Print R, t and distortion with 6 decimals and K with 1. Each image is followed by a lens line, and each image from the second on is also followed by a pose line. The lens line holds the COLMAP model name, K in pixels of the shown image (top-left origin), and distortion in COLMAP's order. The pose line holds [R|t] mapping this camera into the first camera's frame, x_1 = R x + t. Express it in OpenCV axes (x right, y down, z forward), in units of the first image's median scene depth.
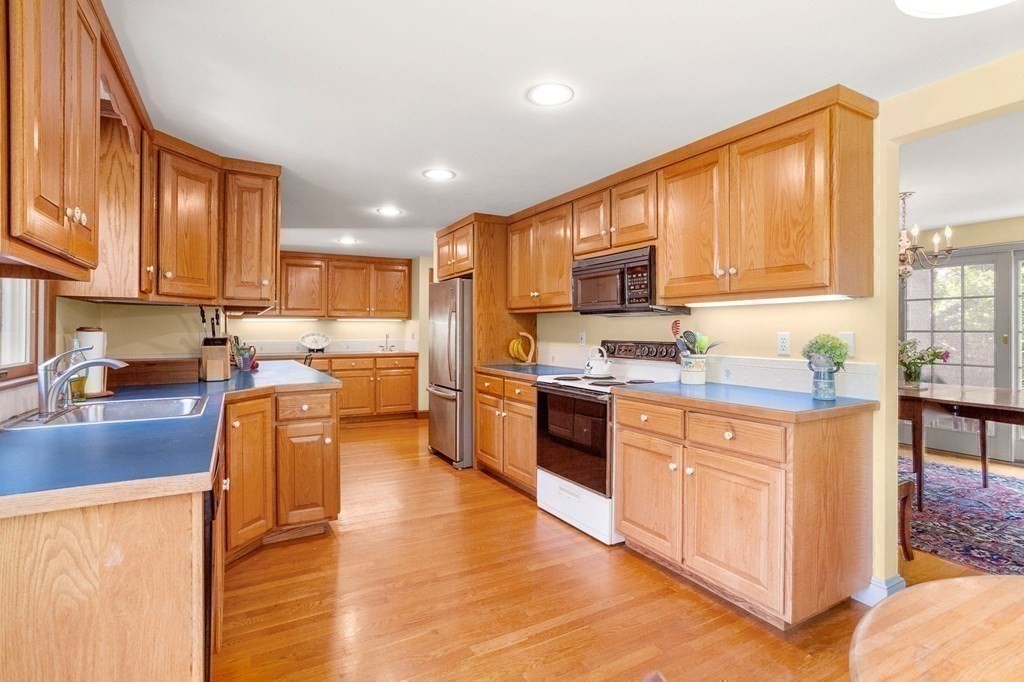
lens RADIAL K [[500.5, 0, 509.1], [0, 500.5, 331.4], [0, 0, 1]] dist [-0.040545, 0.025333]
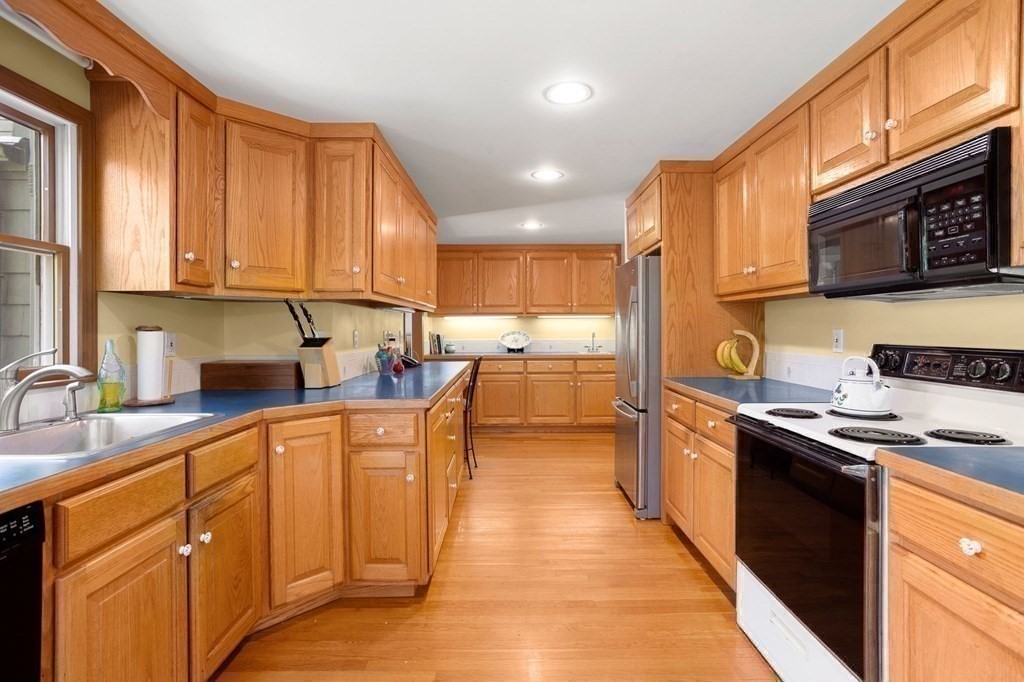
lens RADIAL K [[500.5, 0, 509.1], [0, 500.5, 331.4], [0, 0, 1]] dist [-0.040545, 0.025333]
pose [[0.875713, -0.002056, -0.482828, 0.107673], [0.003909, 0.999988, 0.002833, 0.000695], [0.482816, -0.004369, 0.875711, 0.371805]]
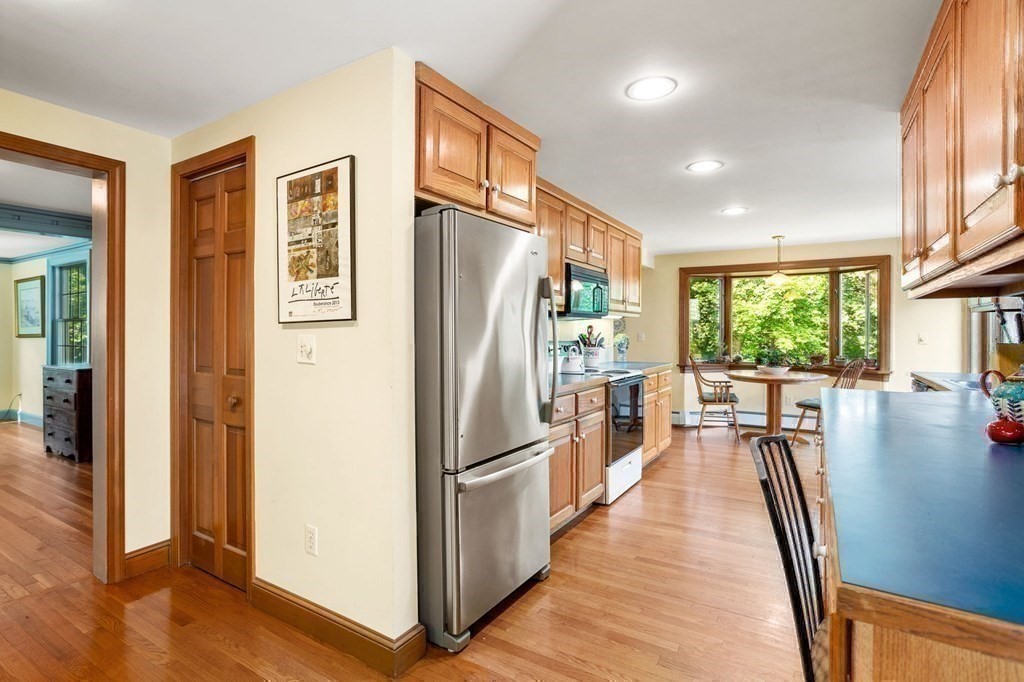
lens RADIAL K [[500.5, 0, 509.1], [0, 500.5, 331.4], [0, 0, 1]] dist [-0.040545, 0.025333]
pose [[-0.485237, 0.000898, 0.874382, -0.789652], [0.001871, 0.999998, 0.000011, -0.013097], [-0.874380, 0.001642, -0.485238, 1.766027]]
